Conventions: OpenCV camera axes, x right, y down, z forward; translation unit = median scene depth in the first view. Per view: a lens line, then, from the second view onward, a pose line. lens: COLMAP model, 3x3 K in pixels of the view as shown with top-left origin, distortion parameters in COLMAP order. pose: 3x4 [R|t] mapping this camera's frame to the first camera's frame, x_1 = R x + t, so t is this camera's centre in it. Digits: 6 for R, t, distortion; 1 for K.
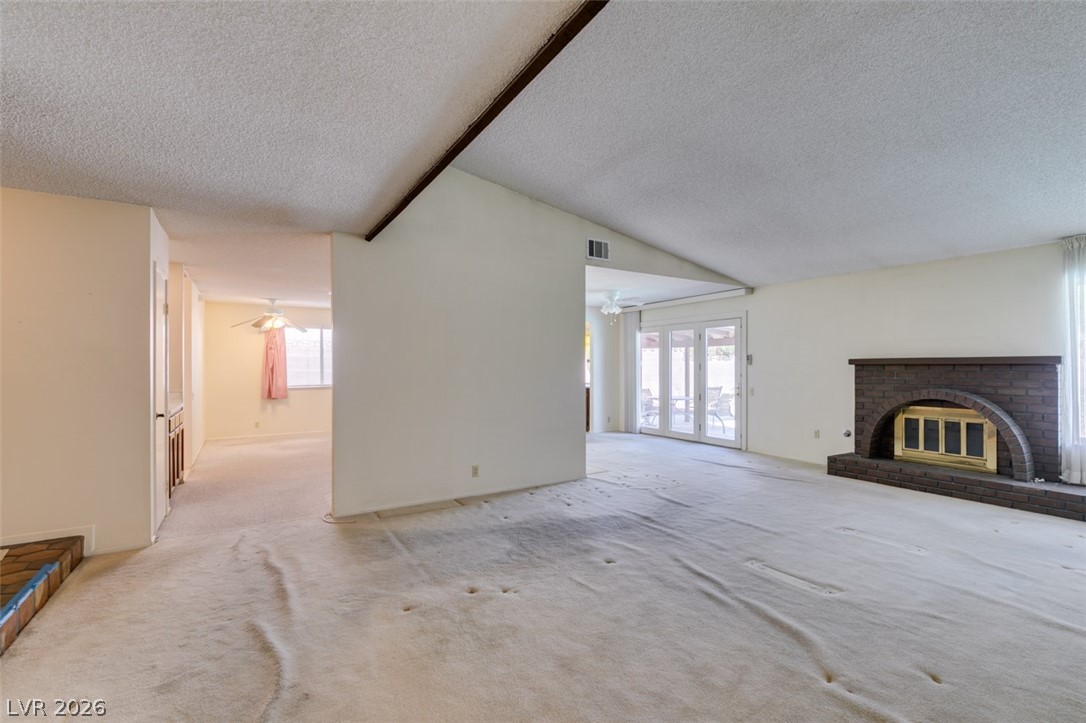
lens RADIAL K [[485.5, 0, 540.7], [0, 485.5, 363.2], [0, 0, 1]] dist [0.008306, -0.002021]
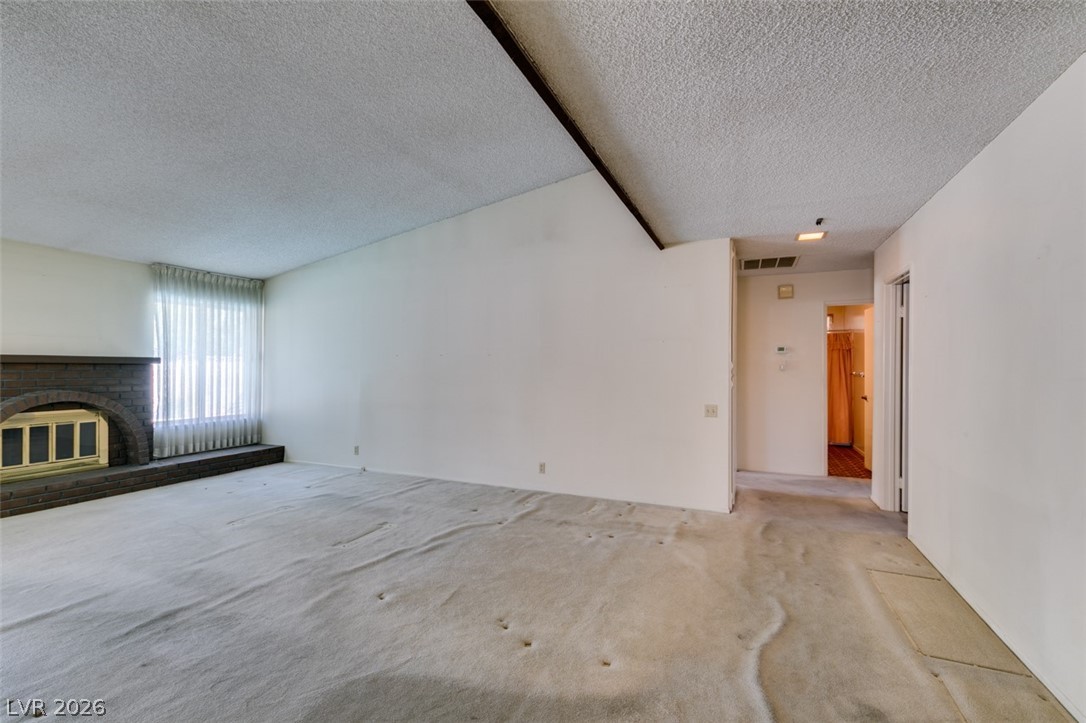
lens RADIAL K [[485.5, 0, 540.4], [0, 485.5, 362.8], [0, 0, 1]] dist [0.008306, -0.002021]
pose [[-0.572947, 0.006107, 0.819570, -0.477265], [-0.009936, 0.999847, -0.014396, 0.006088], [-0.819532, -0.016391, -0.572799, 0.843146]]
